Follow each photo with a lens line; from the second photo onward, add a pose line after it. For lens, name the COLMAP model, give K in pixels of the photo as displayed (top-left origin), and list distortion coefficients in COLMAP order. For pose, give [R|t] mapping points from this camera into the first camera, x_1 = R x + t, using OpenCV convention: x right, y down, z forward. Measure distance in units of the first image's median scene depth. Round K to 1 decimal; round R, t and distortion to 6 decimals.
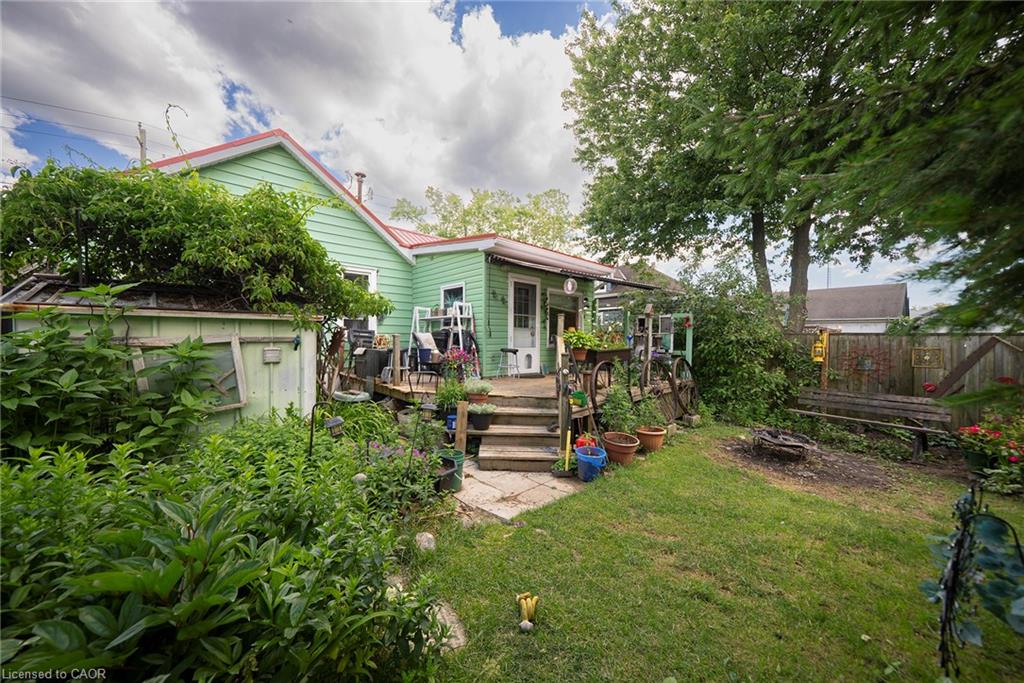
lens RADIAL K [[352.3, 0, 507.2], [0, 352.3, 342.0], [0, 0, 1]] dist [-0.002645, -0.000070]
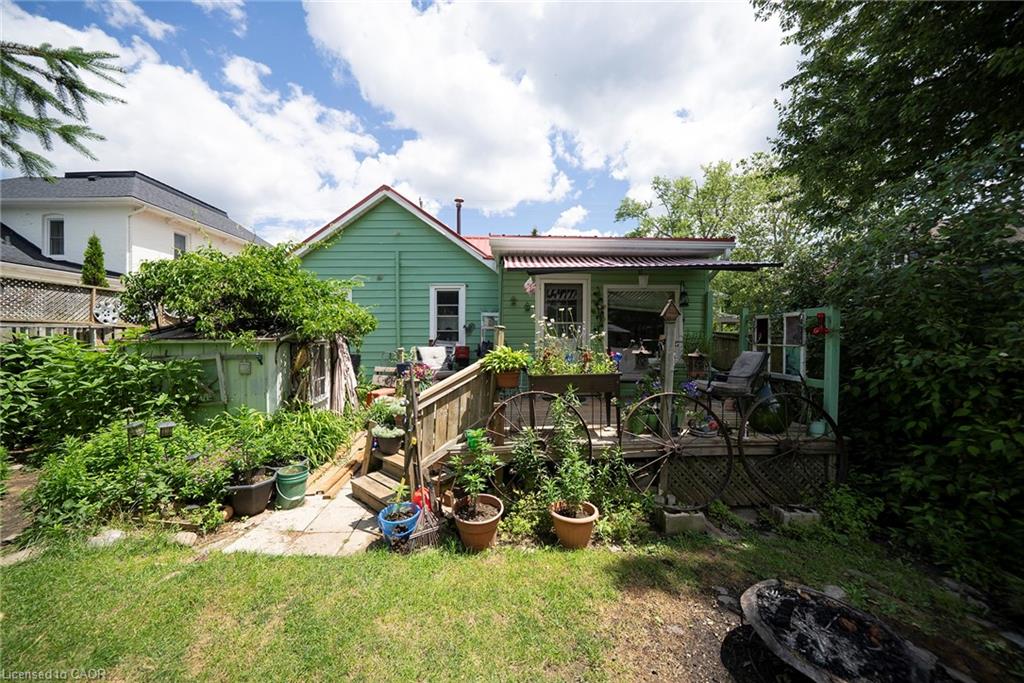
lens RADIAL K [[352.3, 0, 507.2], [0, 352.3, 342.0], [0, 0, 1]] dist [-0.002645, -0.000070]
pose [[0.760747, -0.004870, -0.649030, 0.471215], [0.001186, 0.999981, -0.006112, -0.026871], [0.649048, 0.003880, 0.760738, 0.295024]]
